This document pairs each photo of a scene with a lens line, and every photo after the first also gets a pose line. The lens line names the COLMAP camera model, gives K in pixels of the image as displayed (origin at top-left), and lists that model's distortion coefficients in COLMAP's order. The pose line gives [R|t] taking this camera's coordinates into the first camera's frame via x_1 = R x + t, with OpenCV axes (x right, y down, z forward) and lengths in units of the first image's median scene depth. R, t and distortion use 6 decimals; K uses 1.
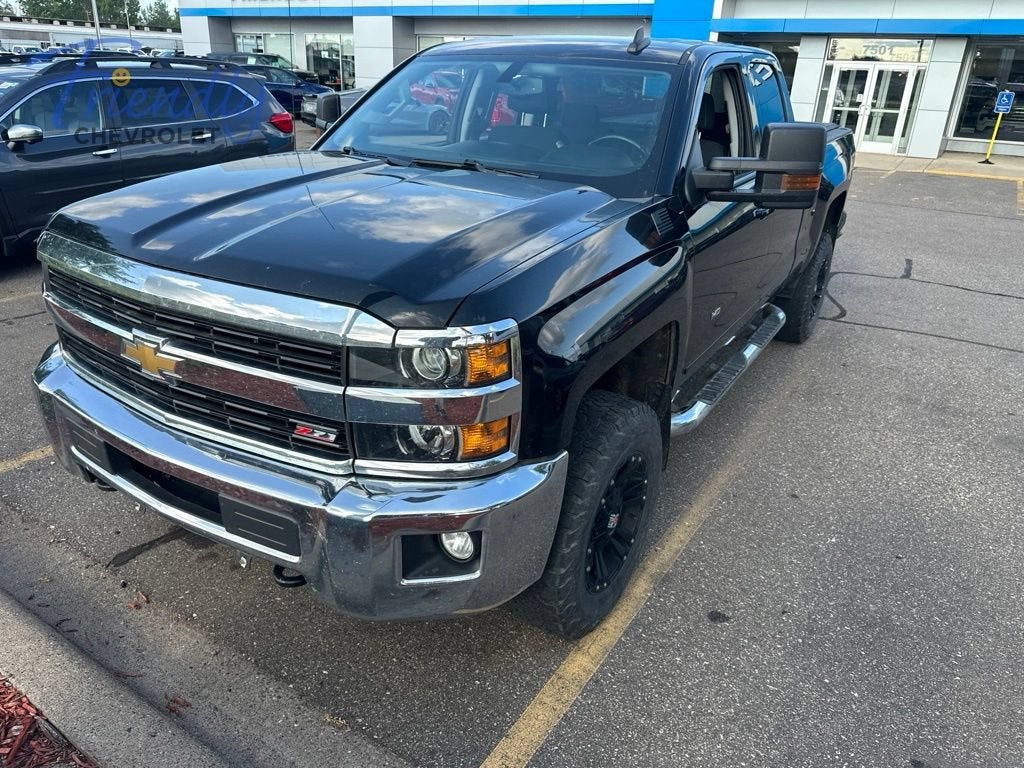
lens RADIAL K [[726.1, 0, 505.6], [0, 726.1, 380.8], [0, 0, 1]] dist [0.003604, -0.008048]
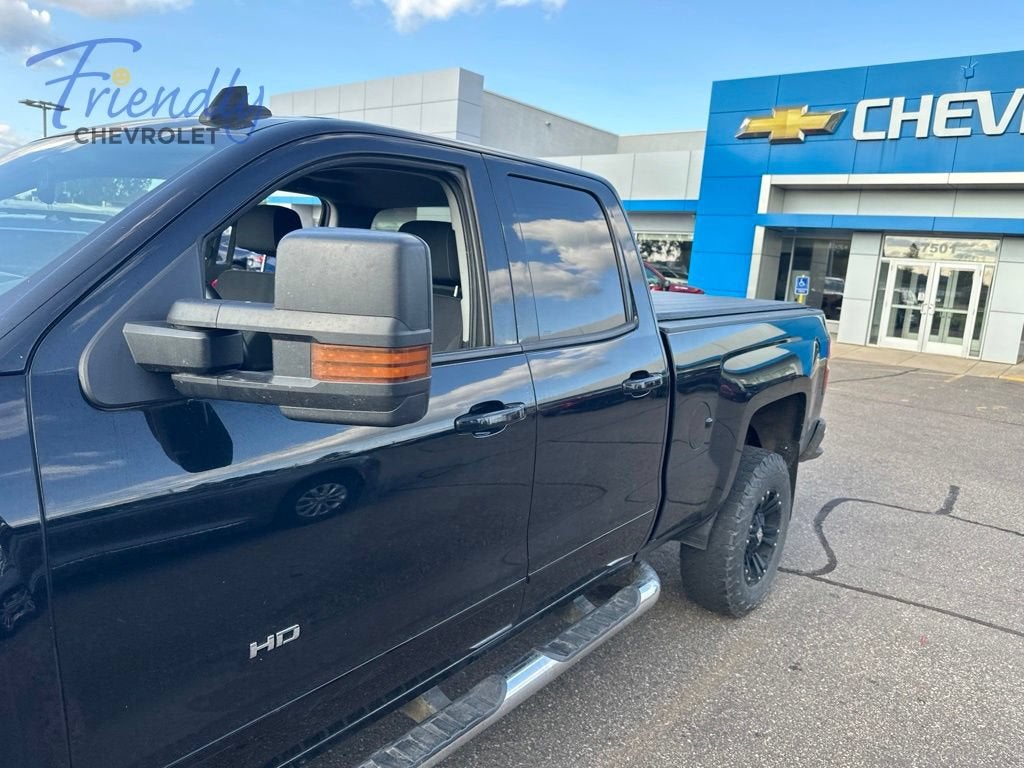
lens RADIAL K [[726.1, 0, 505.6], [0, 726.1, 380.8], [0, 0, 1]] dist [0.003604, -0.008048]
pose [[0.991797, 0.055772, -0.115012, 0.129673], [-0.081954, 0.967963, -0.237340, -0.042074], [0.098090, 0.244819, 0.964594, 0.148785]]
